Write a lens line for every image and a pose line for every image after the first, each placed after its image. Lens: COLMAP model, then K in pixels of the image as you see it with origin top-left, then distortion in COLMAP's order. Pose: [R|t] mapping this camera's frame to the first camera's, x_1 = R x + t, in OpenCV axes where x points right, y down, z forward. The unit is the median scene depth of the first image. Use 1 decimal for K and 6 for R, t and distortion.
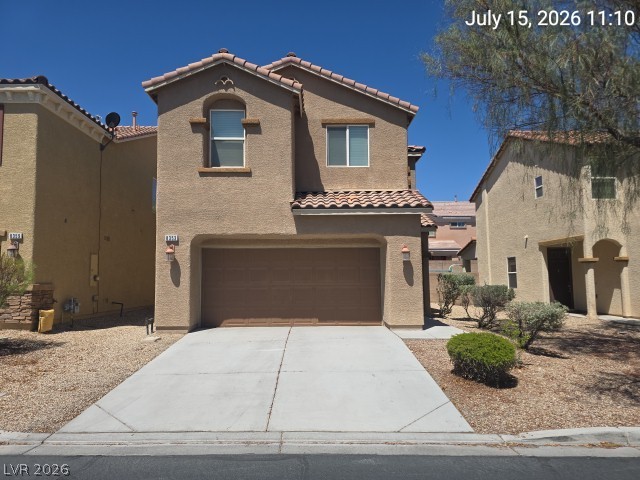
lens RADIAL K [[434.6, 0, 311.5], [0, 434.6, 240.3], [0, 0, 1]] dist [0.037443, -0.017717]
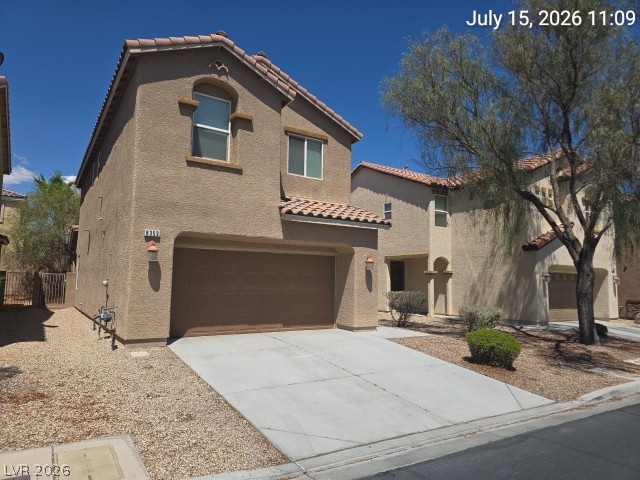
lens RADIAL K [[434.6, 0, 322.0], [0, 434.6, 235.5], [0, 0, 1]] dist [0.037443, -0.017717]
pose [[0.838708, 0.078209, 0.538937, -0.483866], [-0.069223, 0.996917, -0.036942, 0.007844], [-0.540164, -0.006323, 0.841536, 0.110789]]
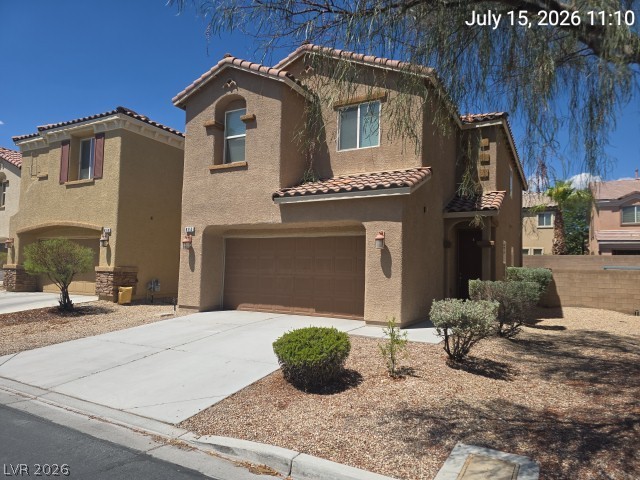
lens RADIAL K [[434.6, 0, 310.6], [0, 434.6, 238.8], [0, 0, 1]] dist [0.037443, -0.017717]
pose [[0.864501, -0.011052, -0.502510, 0.515147], [0.015394, 0.999871, 0.004492, 0.018955], [0.502396, -0.011619, 0.864560, 0.159880]]
